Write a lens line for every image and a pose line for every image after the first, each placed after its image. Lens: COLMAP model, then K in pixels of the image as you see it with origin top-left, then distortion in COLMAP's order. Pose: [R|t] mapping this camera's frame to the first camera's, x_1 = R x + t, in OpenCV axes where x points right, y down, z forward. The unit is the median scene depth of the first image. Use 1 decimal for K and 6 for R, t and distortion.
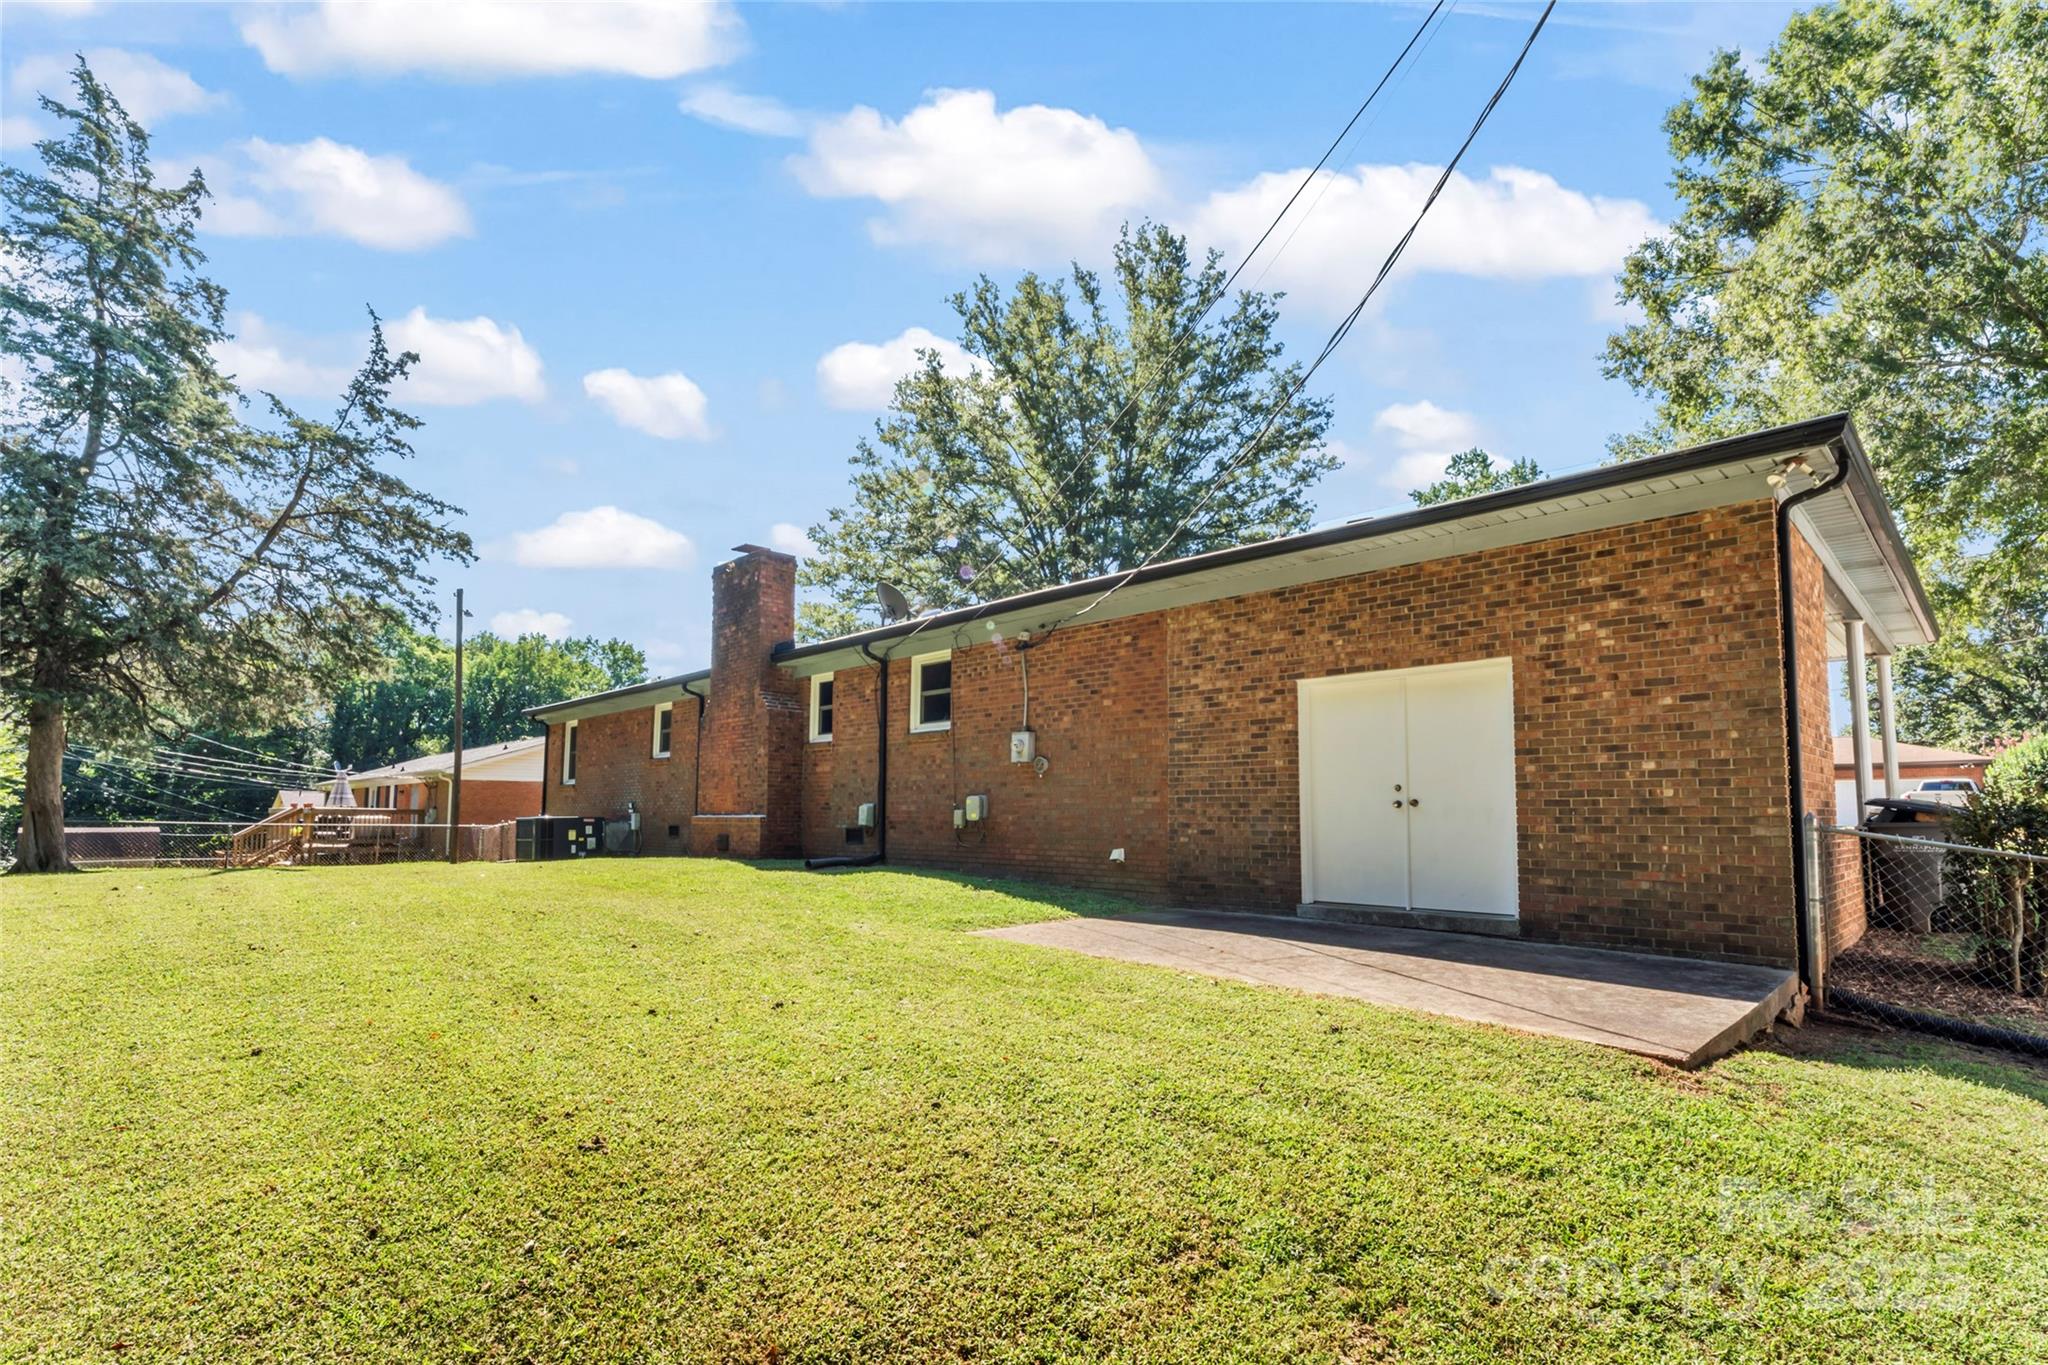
lens RADIAL K [[981.2, 0, 1026.0], [0, 981.2, 770.5], [0, 0, 1]] dist [-0.000582, -0.000161]
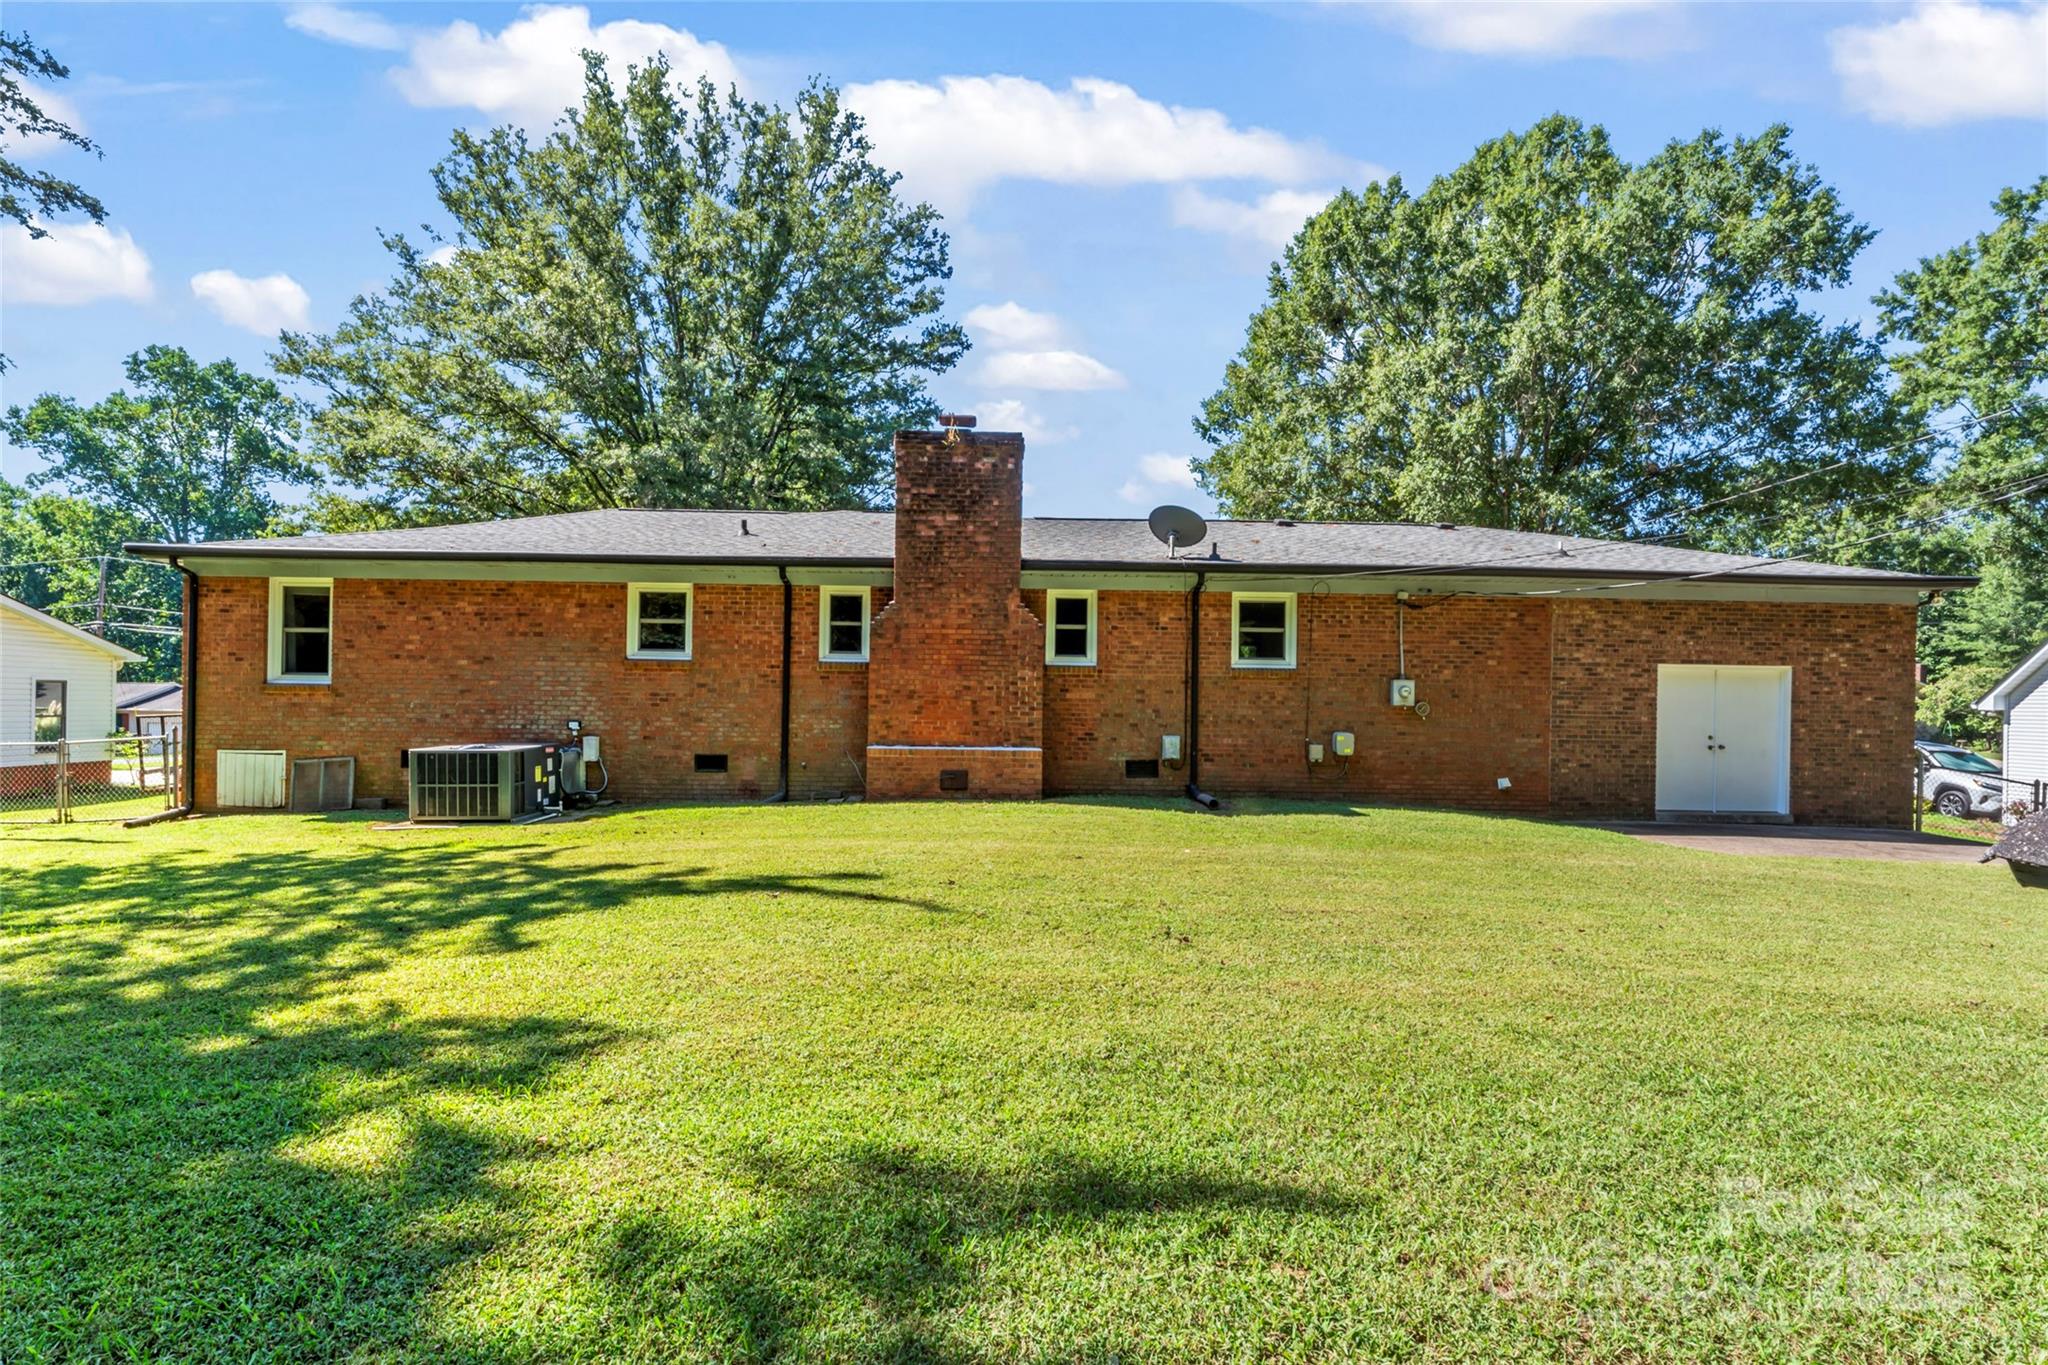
lens RADIAL K [[1006.9, 0, 1023.7], [0, 1006.9, 715.0], [0, 0, 1]] dist [-0.000777, -0.000582]
pose [[0.688946, 0.007608, 0.724772, -1.450612], [-0.047451, 0.998273, 0.034626, -0.021166], [-0.723257, -0.058247, 0.688118, 0.620203]]
